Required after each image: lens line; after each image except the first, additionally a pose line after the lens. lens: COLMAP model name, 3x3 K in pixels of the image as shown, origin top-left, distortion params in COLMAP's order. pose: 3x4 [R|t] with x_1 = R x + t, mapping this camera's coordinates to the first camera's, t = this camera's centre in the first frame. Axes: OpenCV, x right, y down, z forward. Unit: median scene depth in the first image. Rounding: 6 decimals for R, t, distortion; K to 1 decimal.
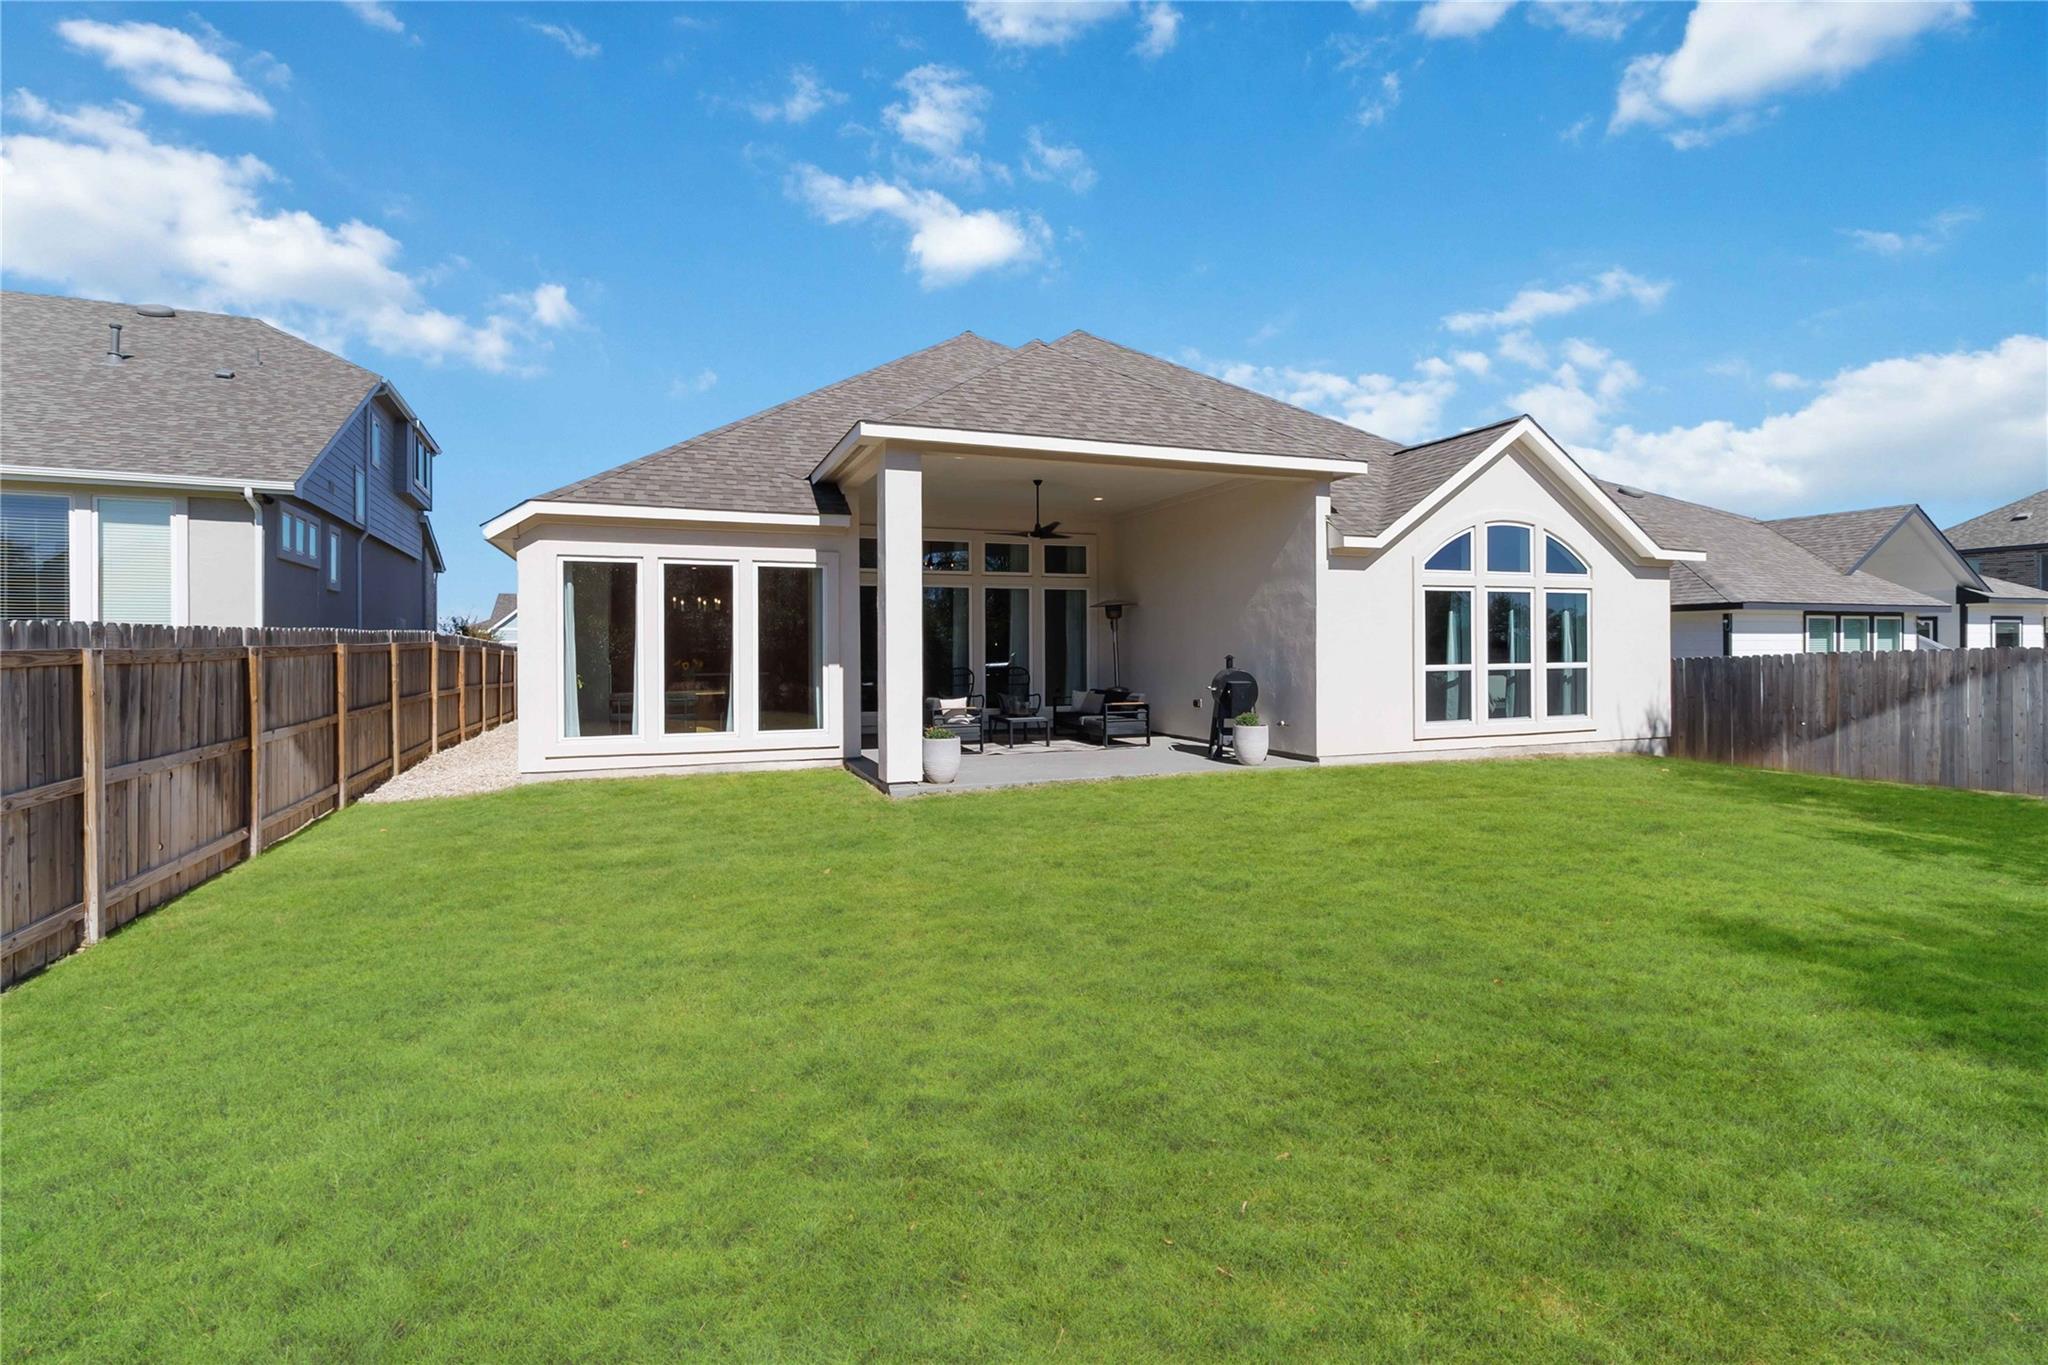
lens RADIAL K [[962.3, 0, 1023.7], [0, 962.3, 642.8], [0, 0, 1]] dist [0.001383, 0.000773]
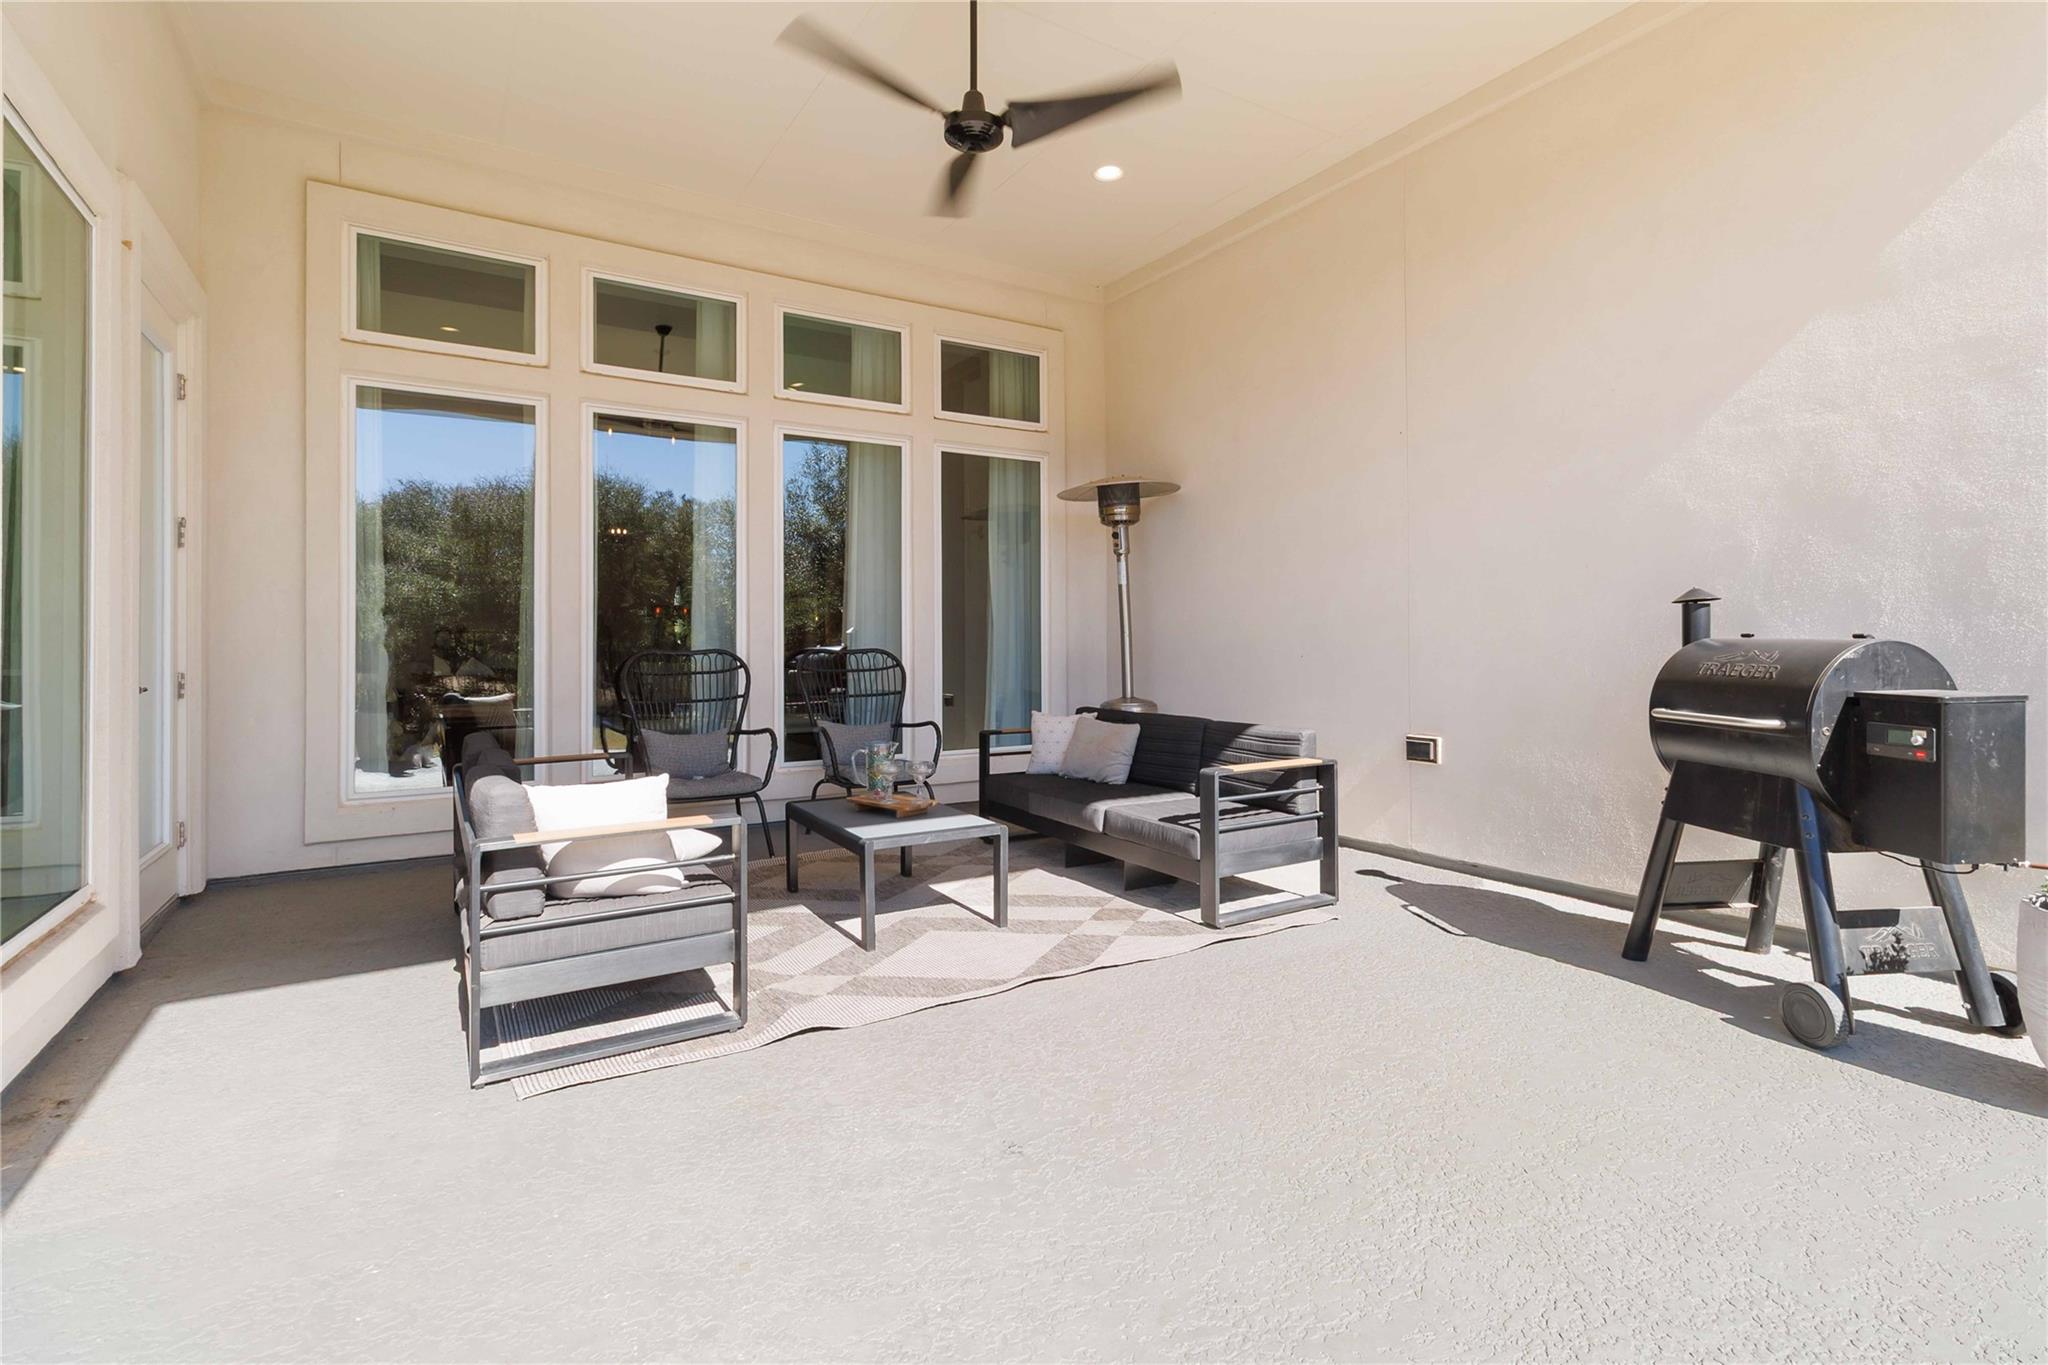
lens RADIAL K [[966.9, 0, 1024.9], [0, 966.9, 631.8], [0, 0, 1]] dist [0.000313, 0.000471]
pose [[0.983722, 0.000780, 0.179697, -0.015852], [-0.000035, 0.999991, -0.004152, 0.020660], [-0.179699, 0.004078, 0.983713, 0.623877]]
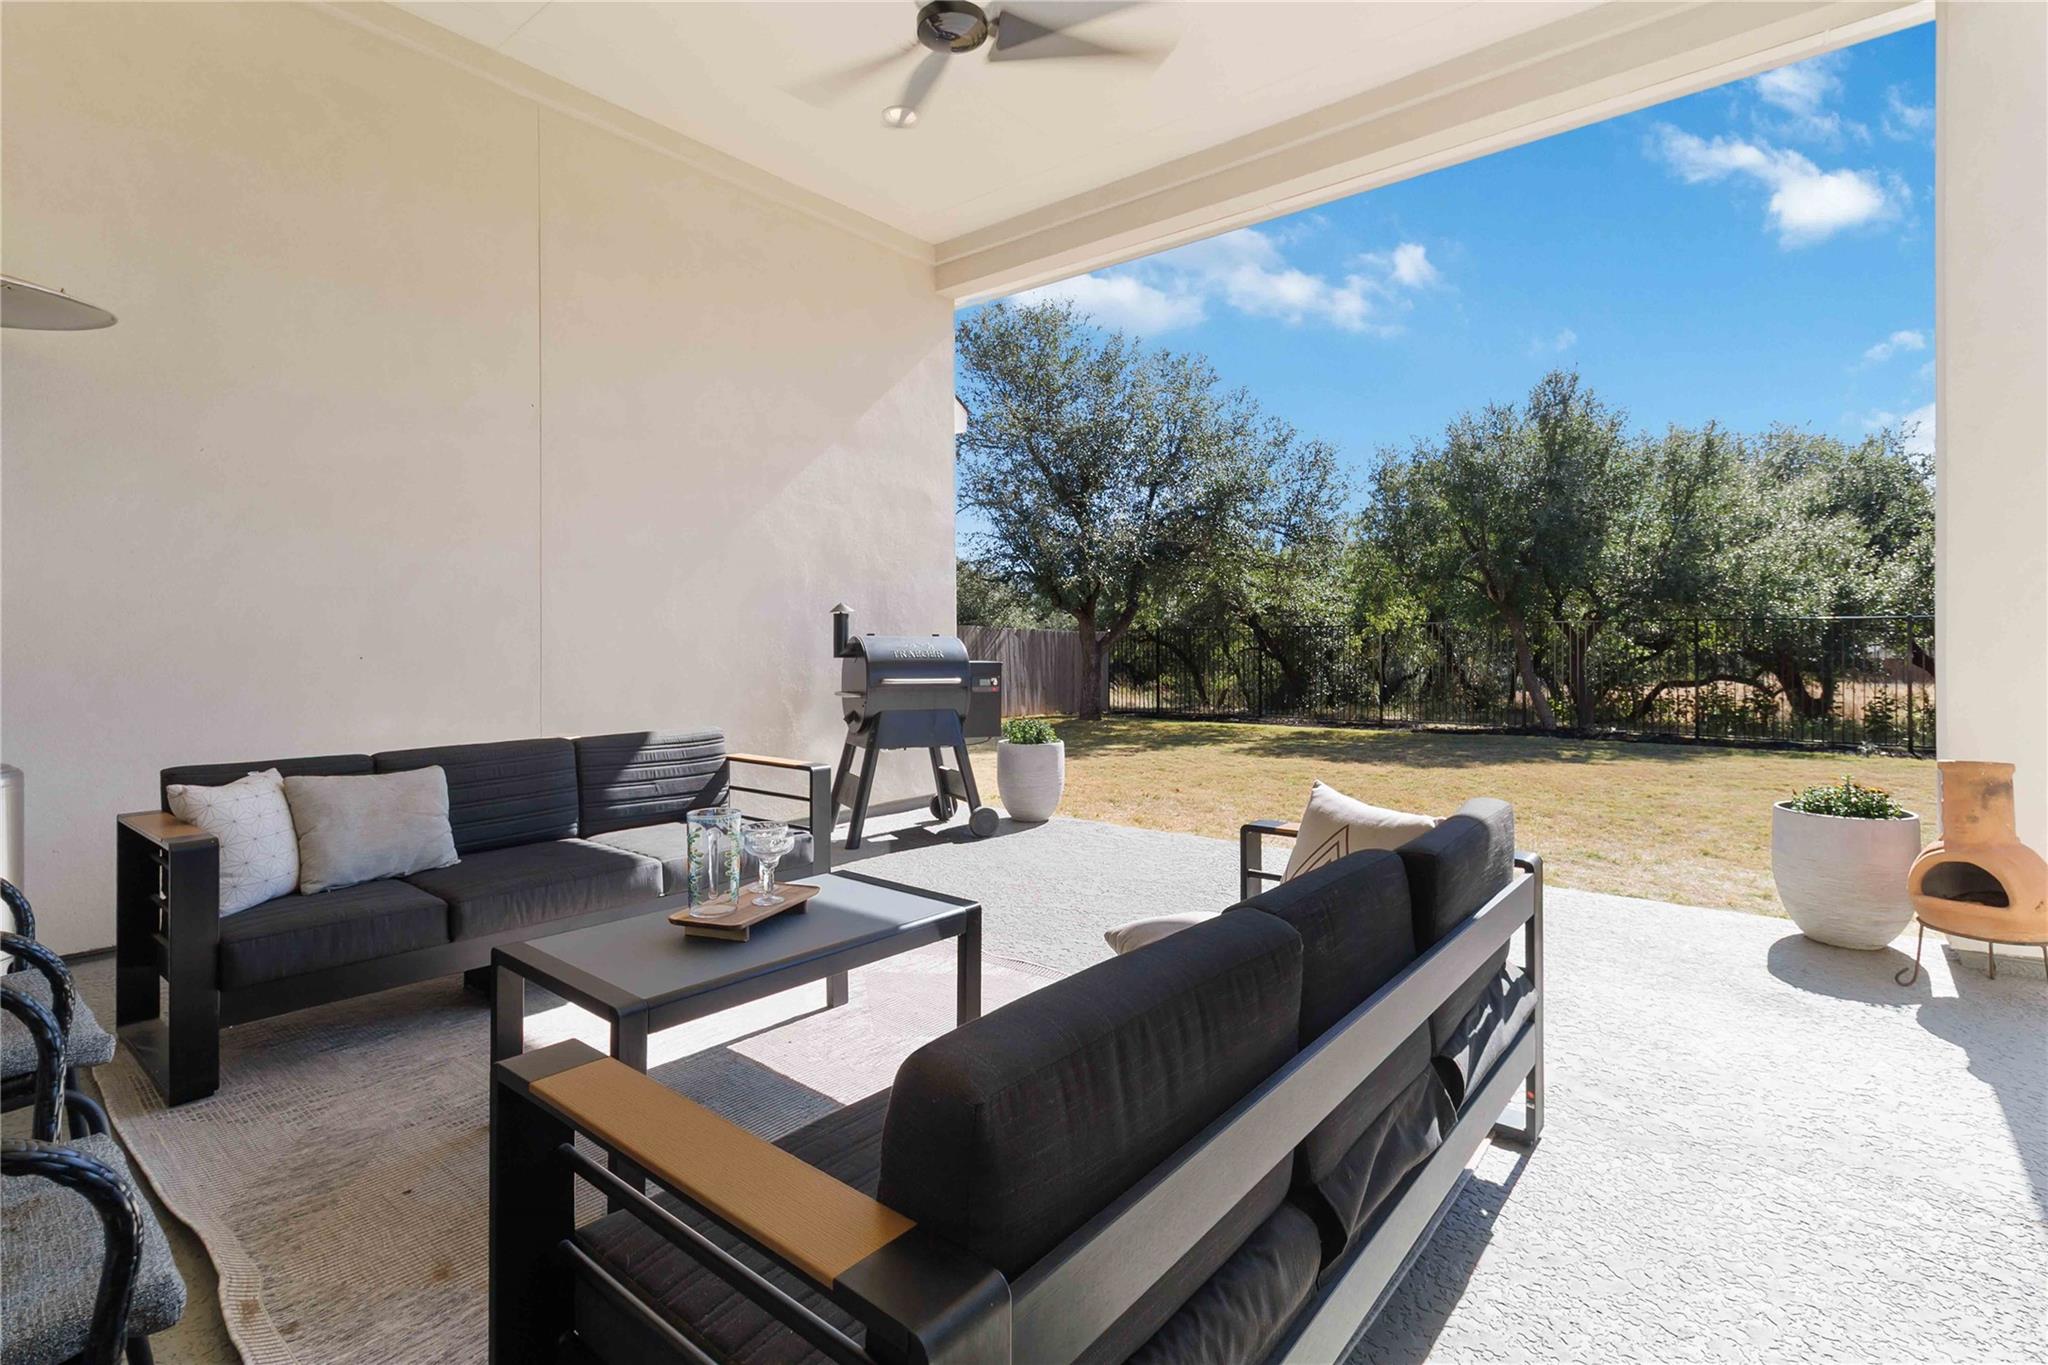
lens RADIAL K [[962.3, 0, 1023.7], [0, 962.3, 642.8], [0, 0, 1]] dist [0.001383, 0.000773]
pose [[-0.479890, 0.002240, 0.877326, -0.149217], [-0.000147, 0.999997, -0.002634, 0.024365], [-0.877329, -0.001393, -0.479888, 0.904877]]
